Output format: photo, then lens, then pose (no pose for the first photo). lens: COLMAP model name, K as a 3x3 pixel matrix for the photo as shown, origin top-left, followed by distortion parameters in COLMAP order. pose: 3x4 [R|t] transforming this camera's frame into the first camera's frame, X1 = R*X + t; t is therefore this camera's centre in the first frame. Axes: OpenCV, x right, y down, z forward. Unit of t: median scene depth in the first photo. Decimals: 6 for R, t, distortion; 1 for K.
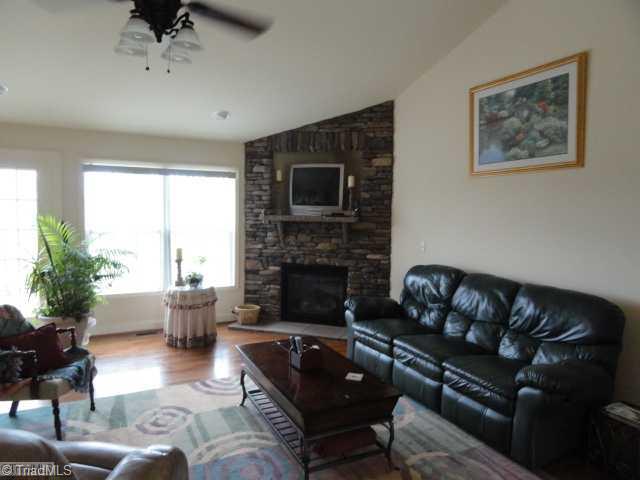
lens RADIAL K [[444.3, 0, 319.4], [0, 444.3, 240.7], [0, 0, 1]] dist [-0.003673, 0.005203]
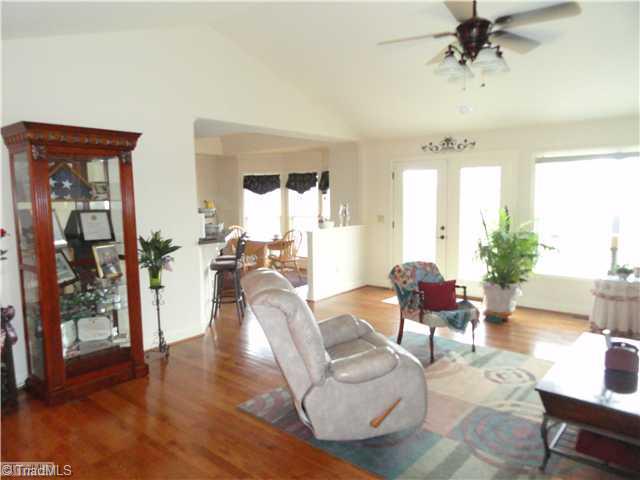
lens RADIAL K [[448.3, 0, 318.5], [0, 448.3, 239.1], [0, 0, 1]] dist [0.007156, -0.000242]
pose [[0.376435, 0.068353, -0.923918, 0.345319], [-0.048036, 0.997373, 0.054216, 0.001645], [0.925197, 0.023973, 0.378729, 0.048975]]
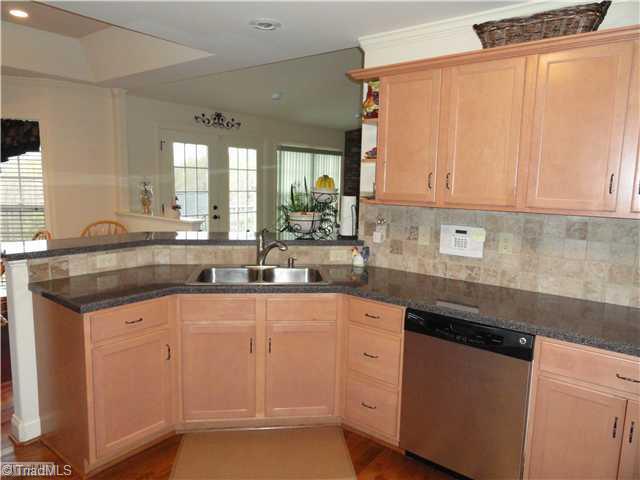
lens RADIAL K [[448.3, 0, 320.5], [0, 448.3, 238.5], [0, 0, 1]] dist [0.007156, -0.000242]
pose [[0.912792, -0.048892, 0.405487, -1.022102], [0.020083, 0.996981, 0.075004, 0.021843], [-0.407930, -0.060320, 0.911018, -0.397285]]
